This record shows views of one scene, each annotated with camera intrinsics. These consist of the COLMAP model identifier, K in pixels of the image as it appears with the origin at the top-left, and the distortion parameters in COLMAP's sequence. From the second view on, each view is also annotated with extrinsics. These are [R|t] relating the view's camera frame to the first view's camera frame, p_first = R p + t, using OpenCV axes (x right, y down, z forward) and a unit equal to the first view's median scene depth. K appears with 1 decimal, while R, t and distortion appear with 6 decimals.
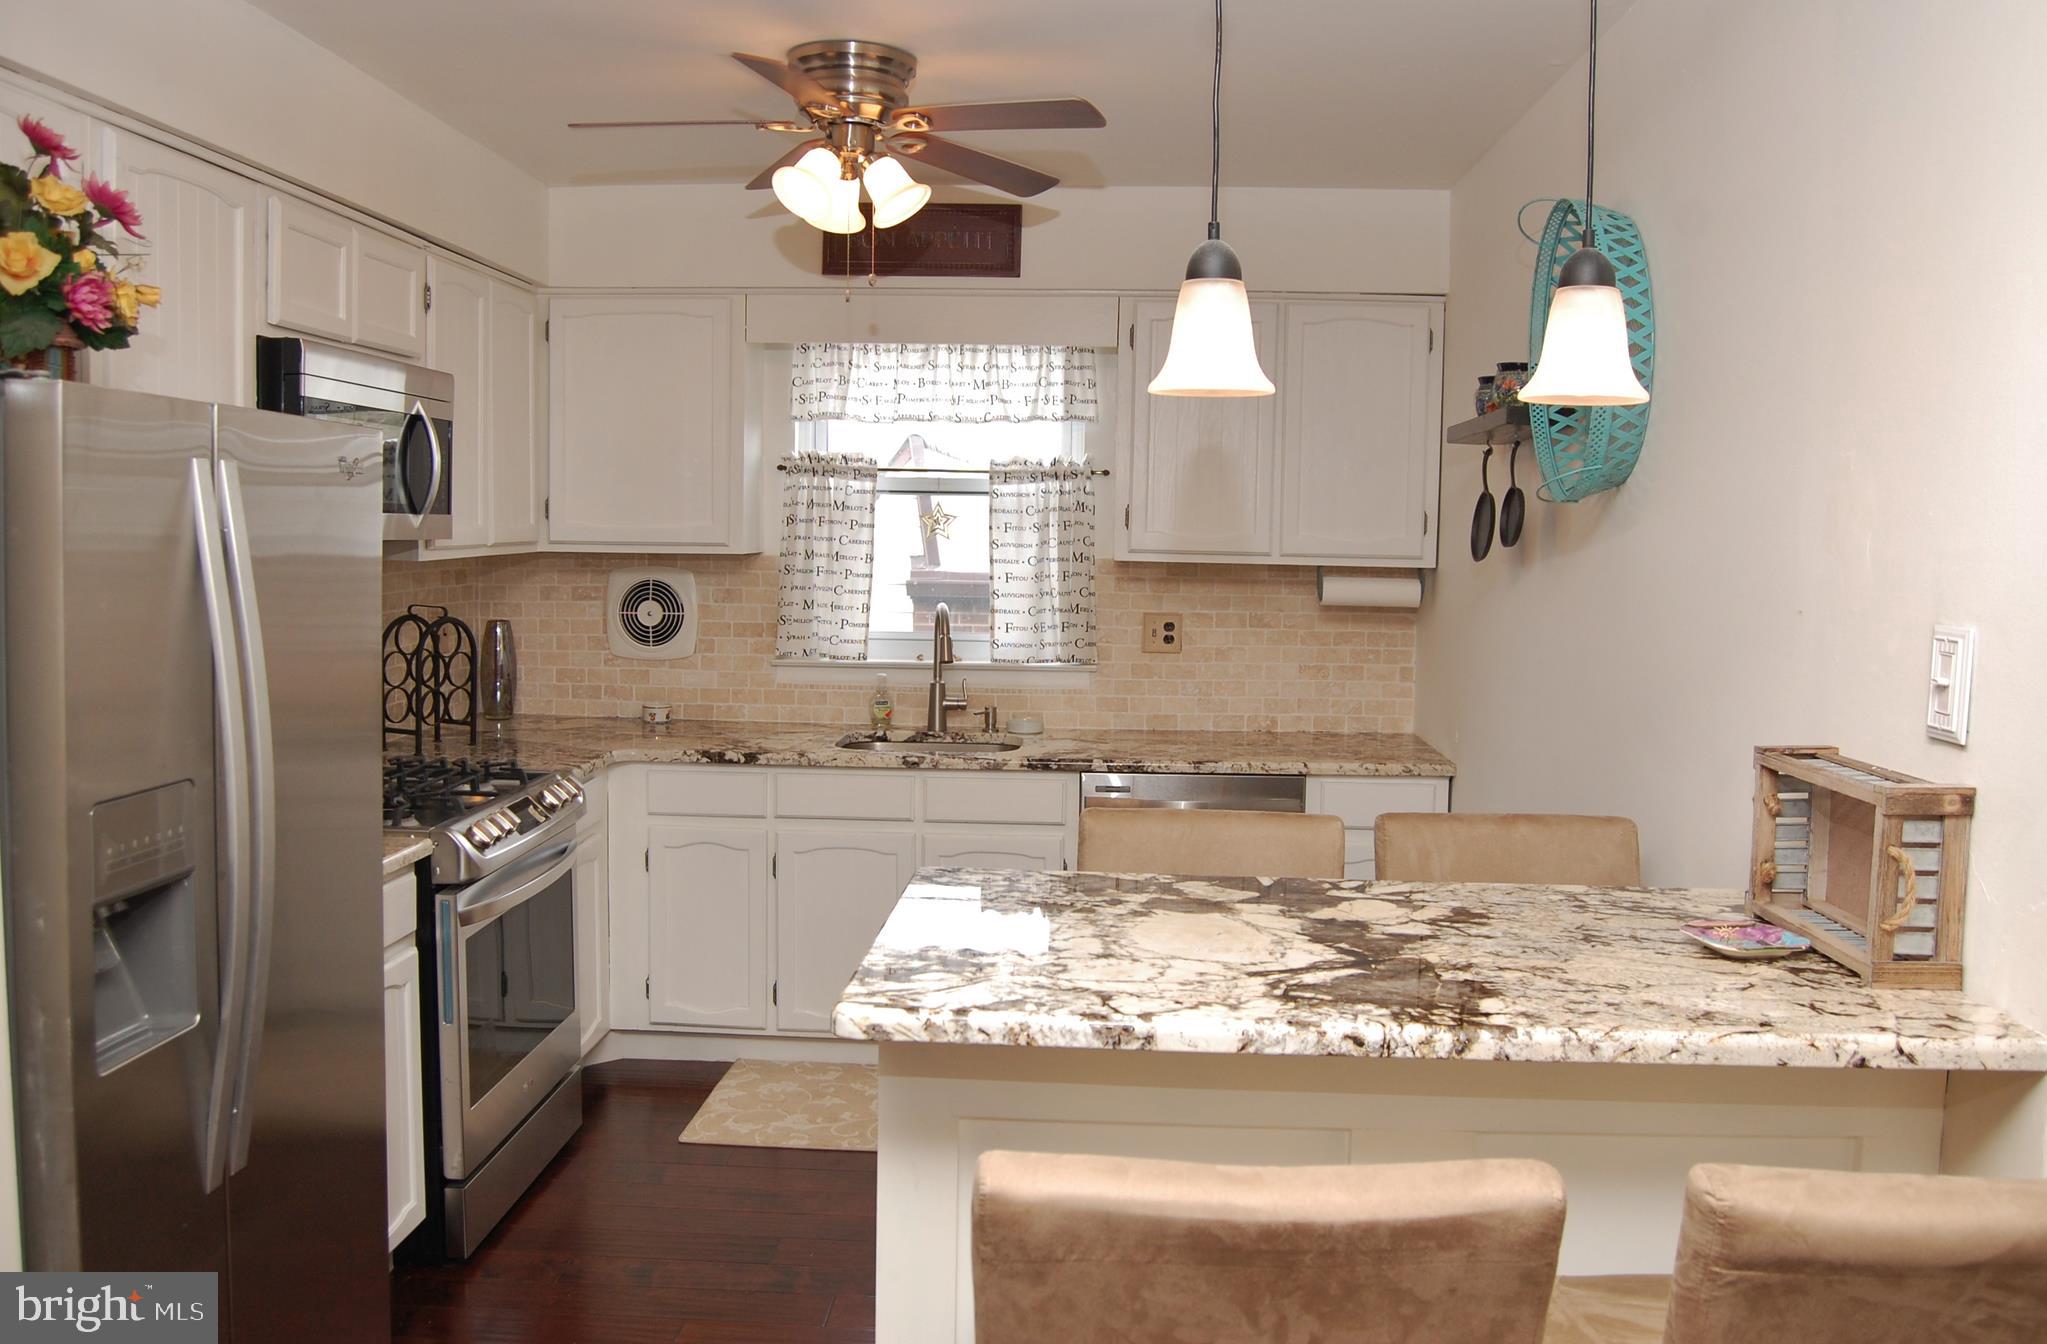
lens RADIAL K [[1668.3, 0, 1020.7], [0, 1668.3, 666.6], [0, 0, 1]] dist [-0.080490, 0.013178]
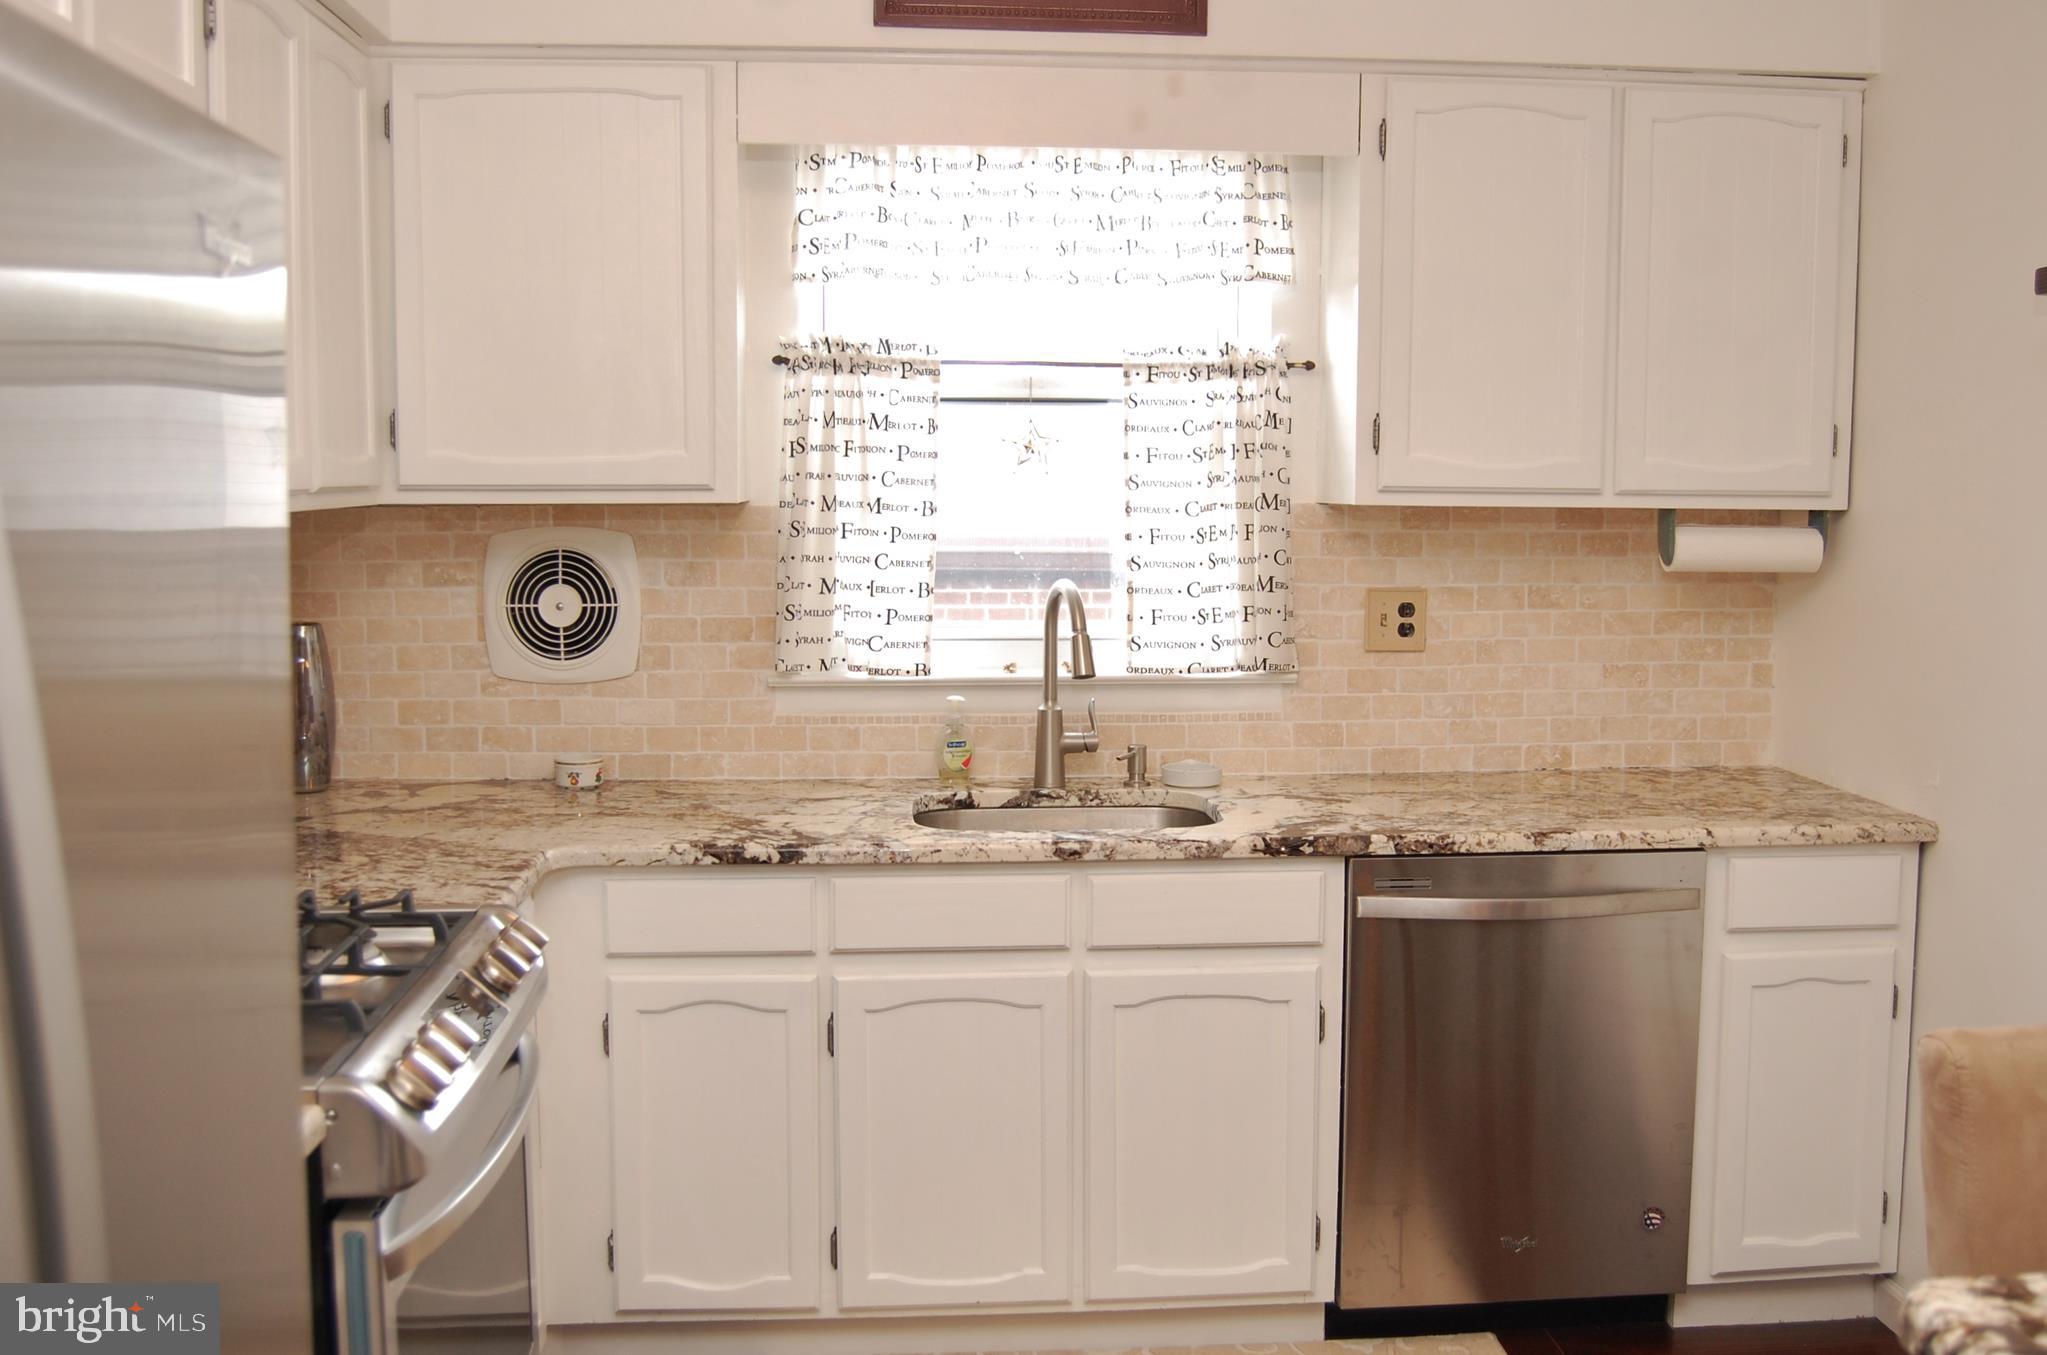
lens RADIAL K [[1946.7, 0, 1025.8], [0, 1946.7, 679.3], [0, 0, 1]] dist [-0.061534, 0.000000]
pose [[0.991289, -0.026107, 0.129088, -0.150385], [0.023971, 0.999549, 0.018076, -0.014467], [-0.129502, -0.014824, 0.991468, 0.289169]]
